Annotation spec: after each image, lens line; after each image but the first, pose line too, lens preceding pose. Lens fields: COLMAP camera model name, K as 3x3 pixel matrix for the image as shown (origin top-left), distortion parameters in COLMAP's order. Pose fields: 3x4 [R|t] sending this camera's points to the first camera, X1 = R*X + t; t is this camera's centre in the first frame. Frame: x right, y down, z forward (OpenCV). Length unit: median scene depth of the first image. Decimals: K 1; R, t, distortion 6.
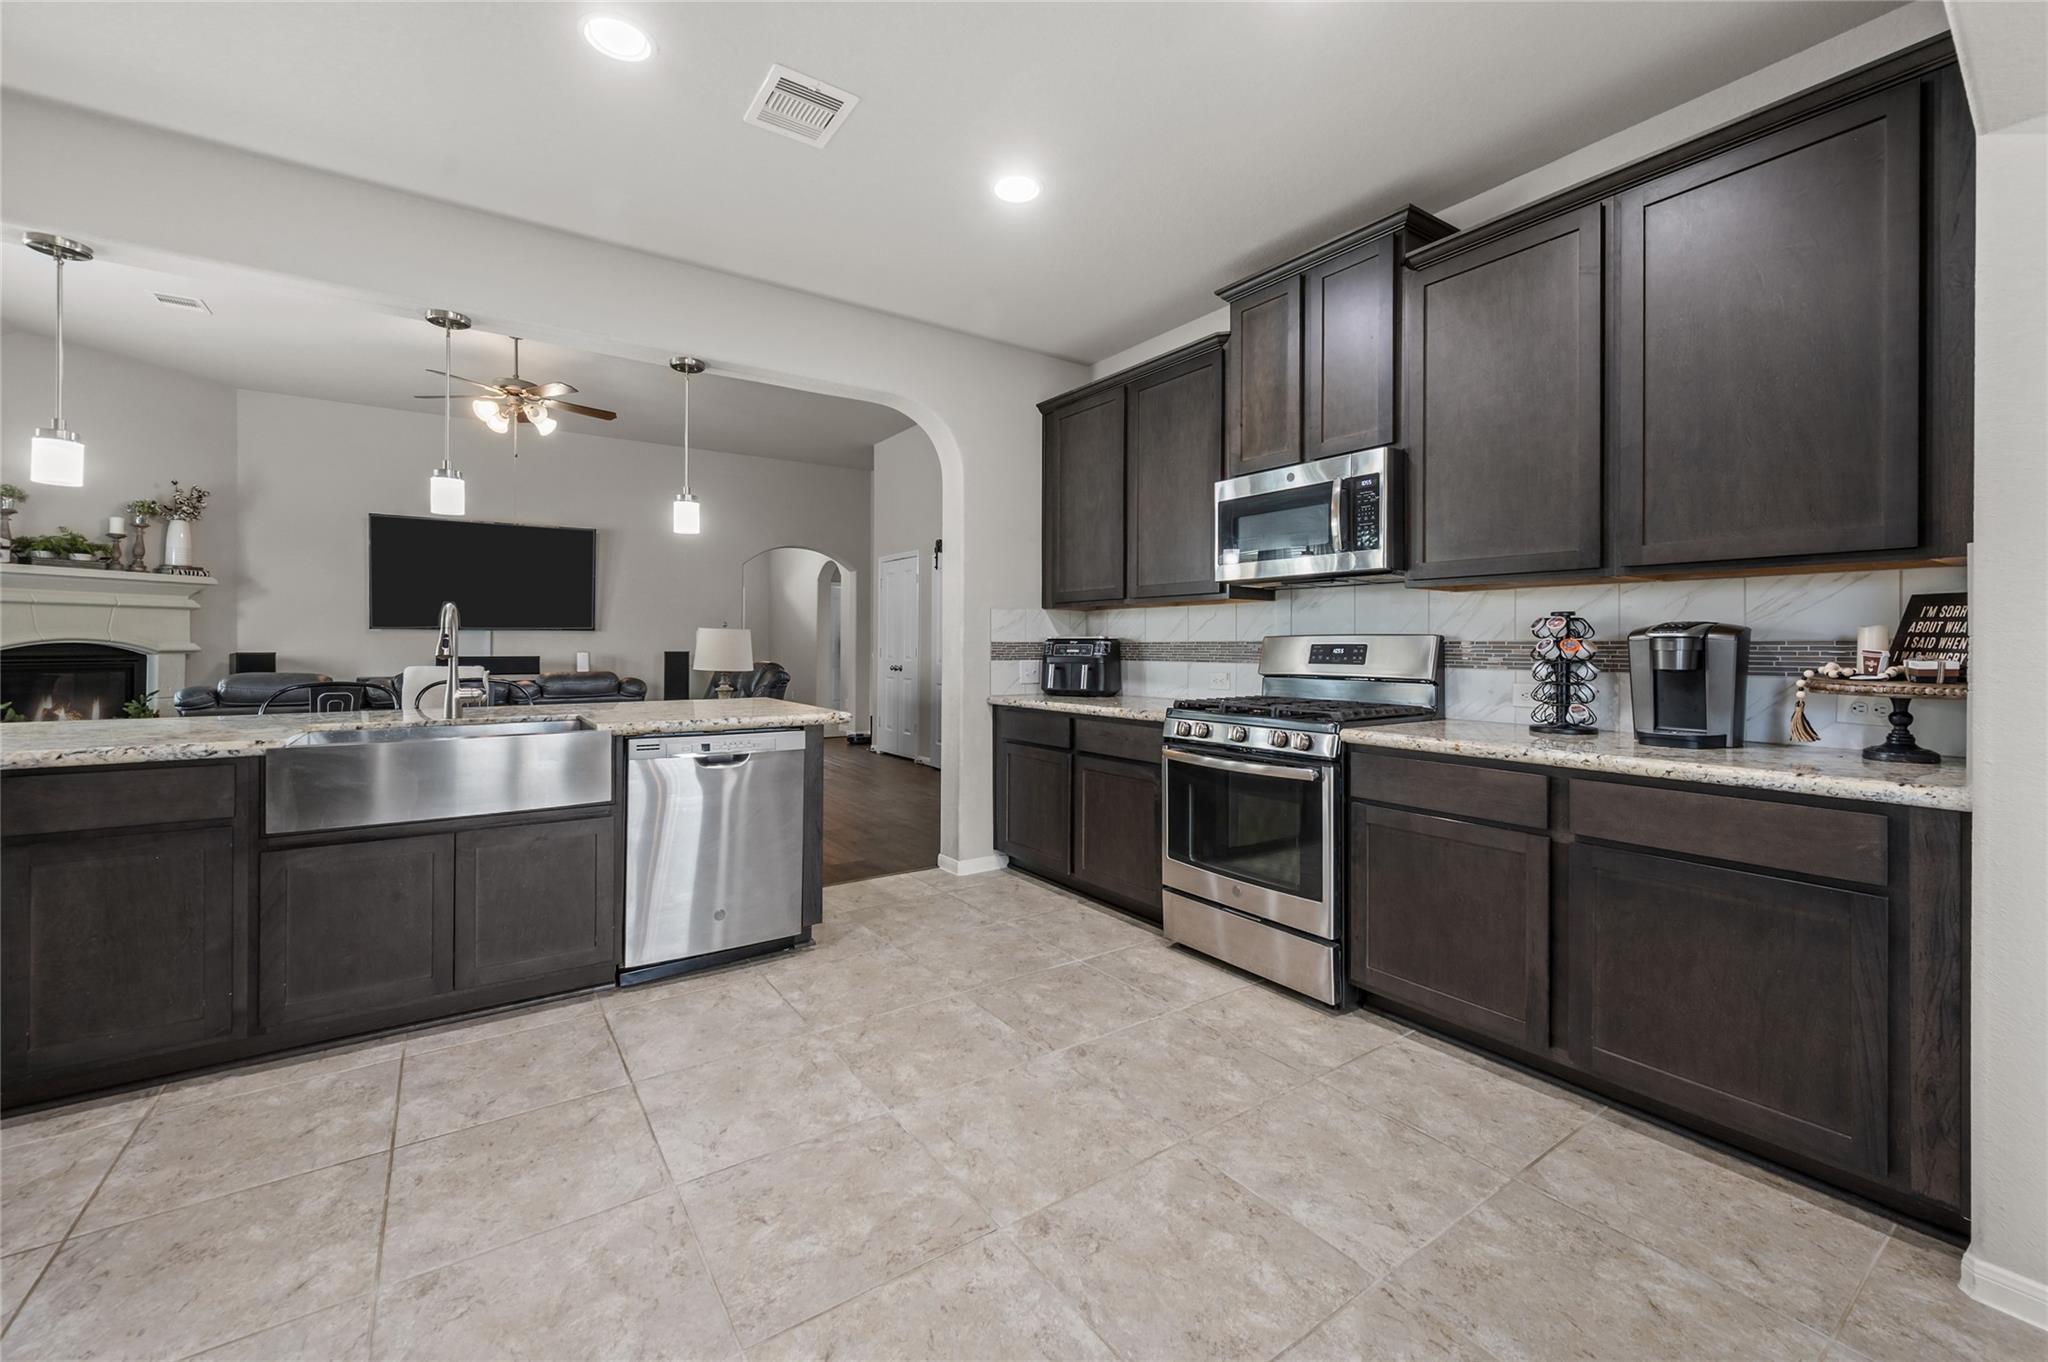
lens RADIAL K [[825.6, 0, 1021.5], [0, 825.6, 638.8], [0, 0, 1]] dist [-0.000397, 0.000912]
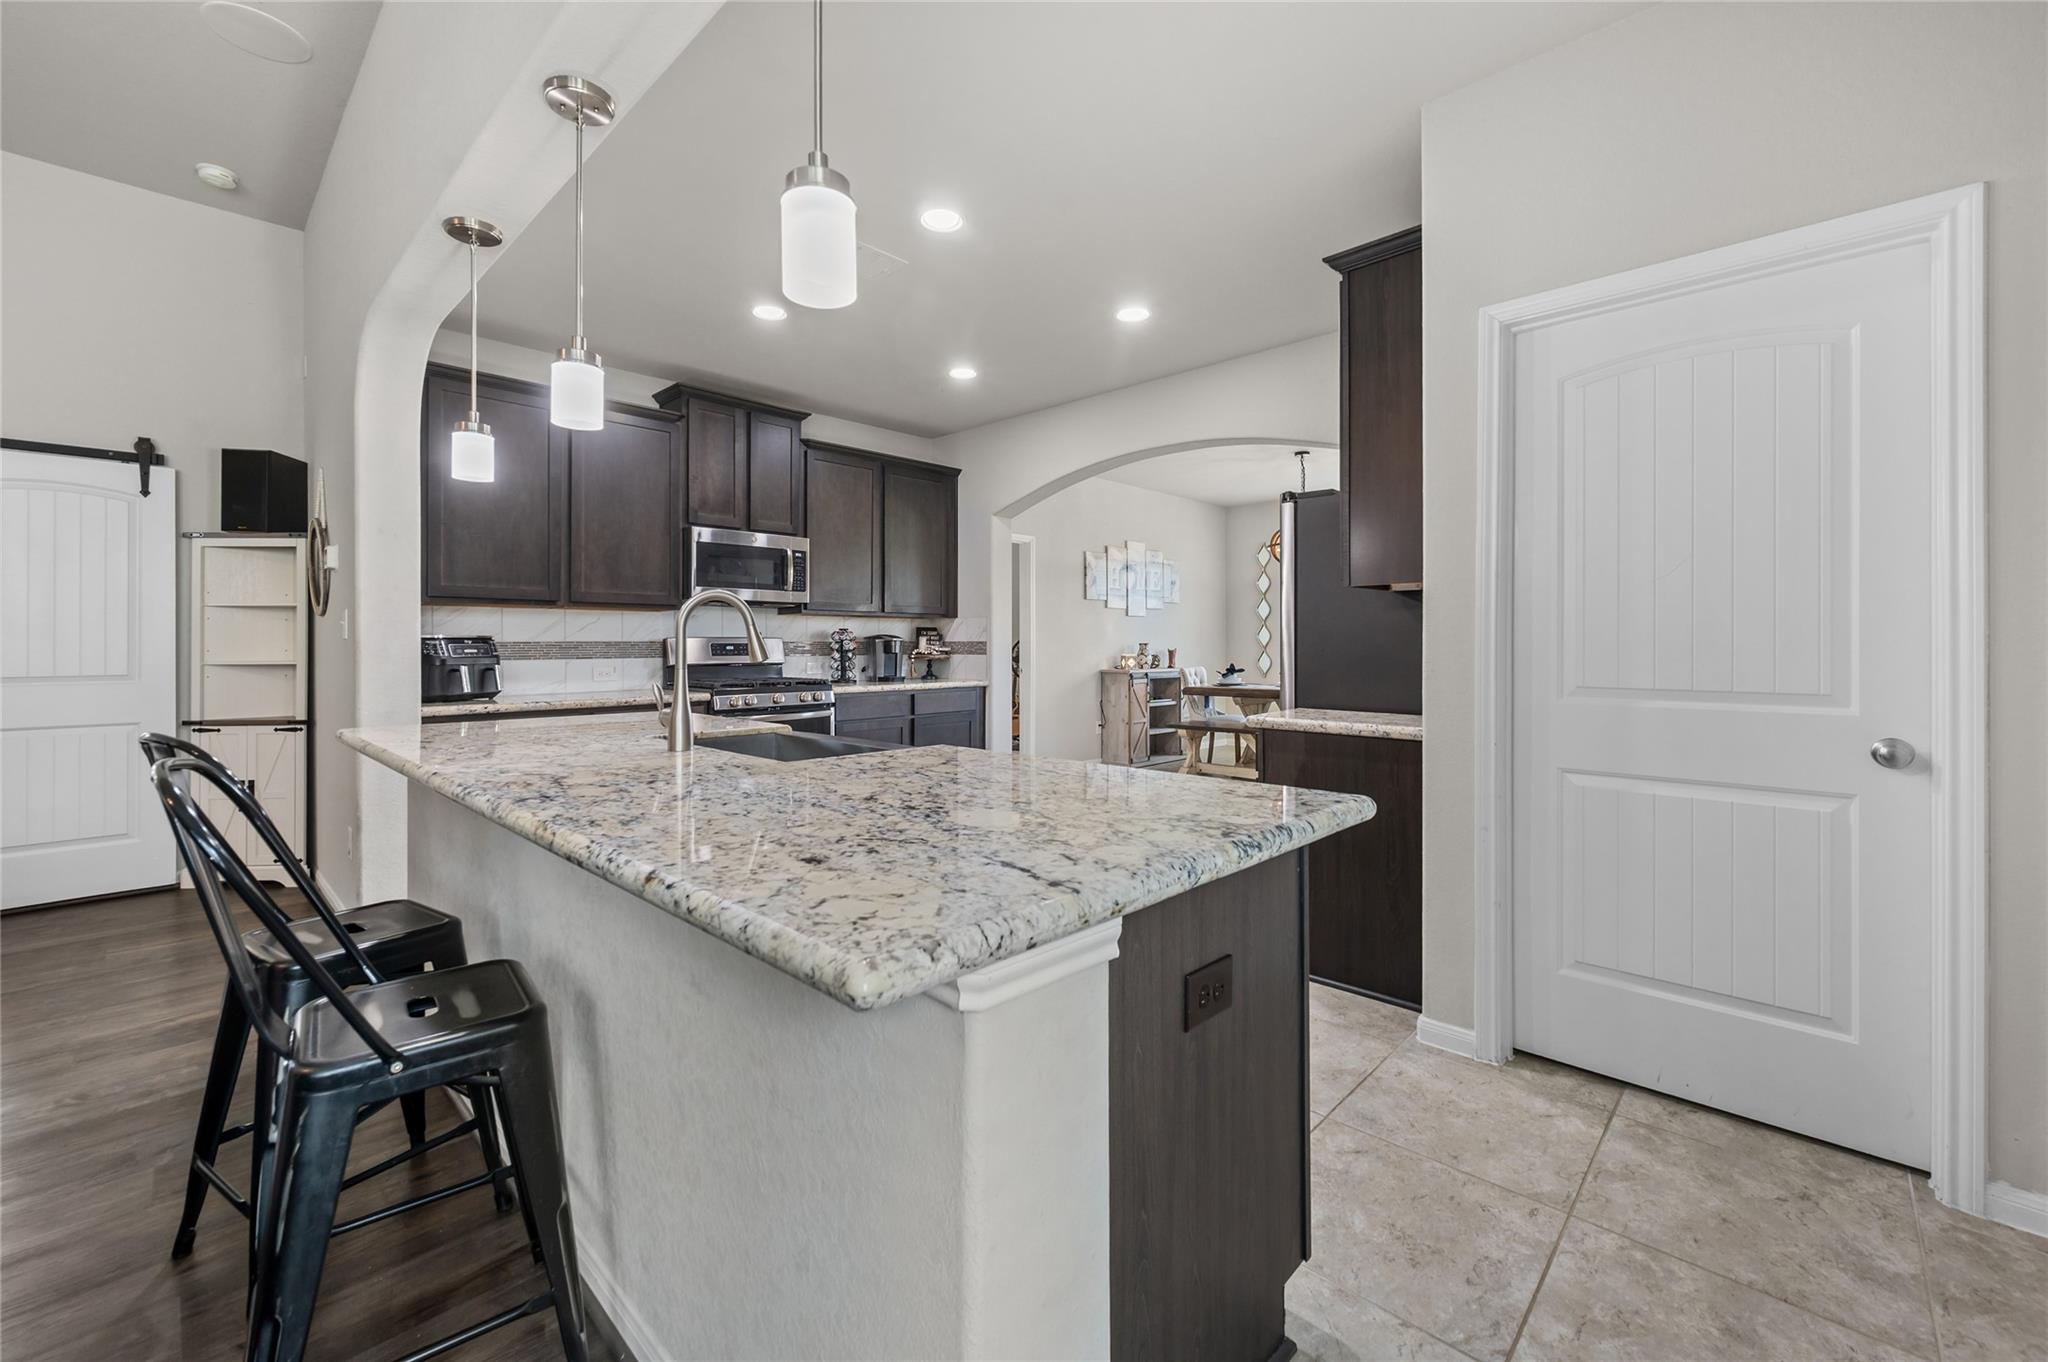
lens RADIAL K [[825.6, 0, 1024.0], [0, 825.6, 646.5], [0, 0, 1]] dist [-0.000397, 0.000912]
pose [[-0.200575, -0.005270, 0.979664, -1.322741], [-0.005297, 0.999977, 0.004295, 0.003149], [-0.979664, -0.004328, -0.200599, 0.789848]]
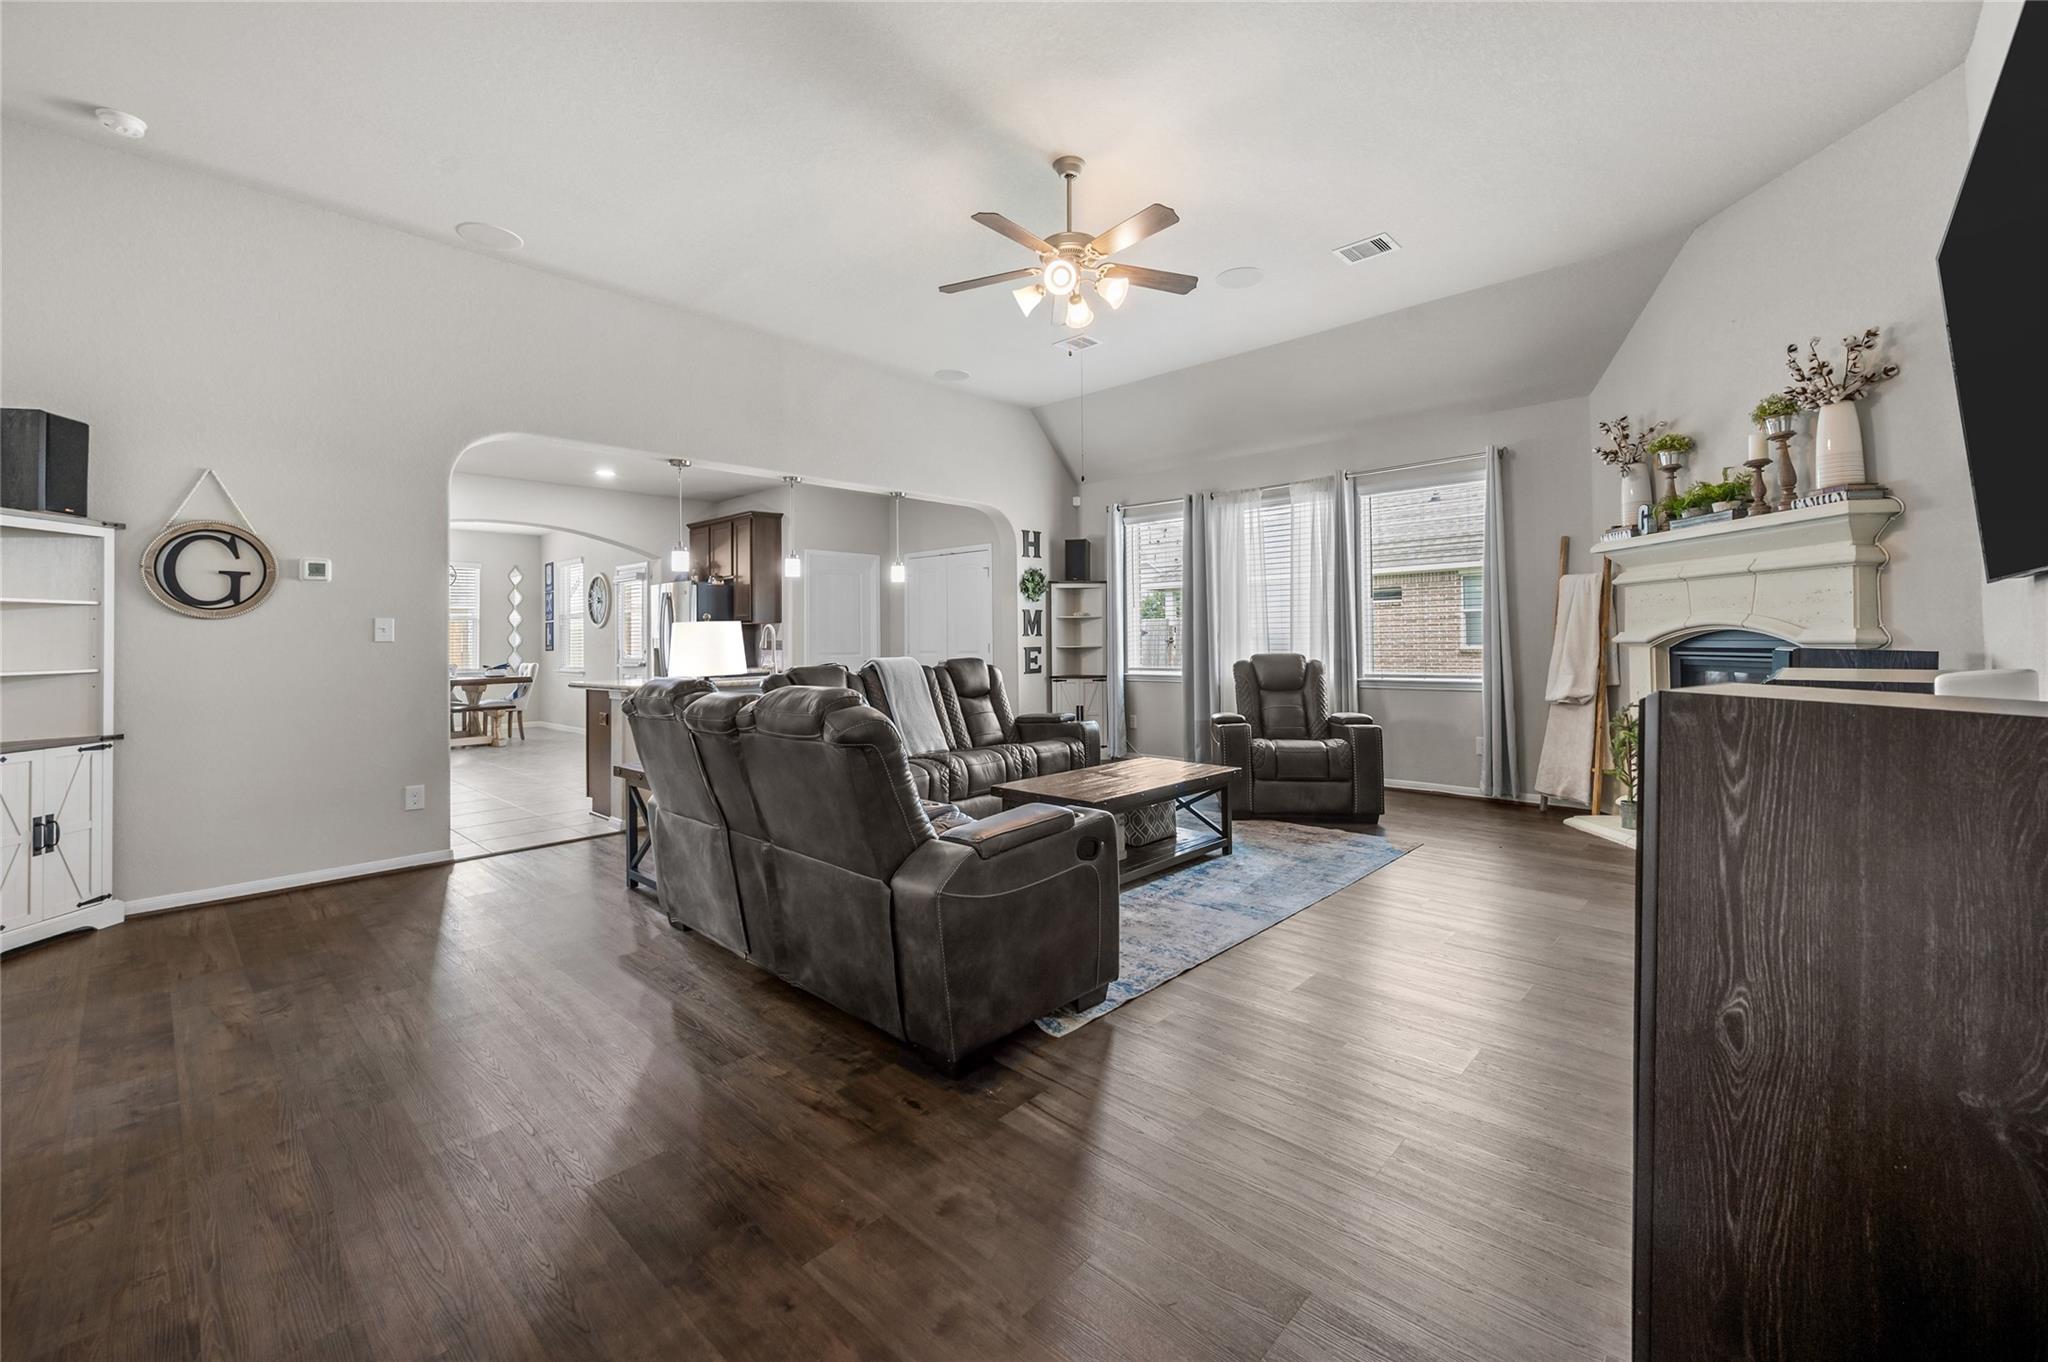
lens RADIAL K [[825.6, 0, 1028.1], [0, 825.6, 624.3], [0, 0, 1]] dist [-0.000397, 0.000912]
pose [[-0.977463, 0.005772, -0.211028, -0.820320], [0.011479, 0.999601, -0.025826, 0.021224], [0.210795, -0.027666, -0.977139, 3.025280]]
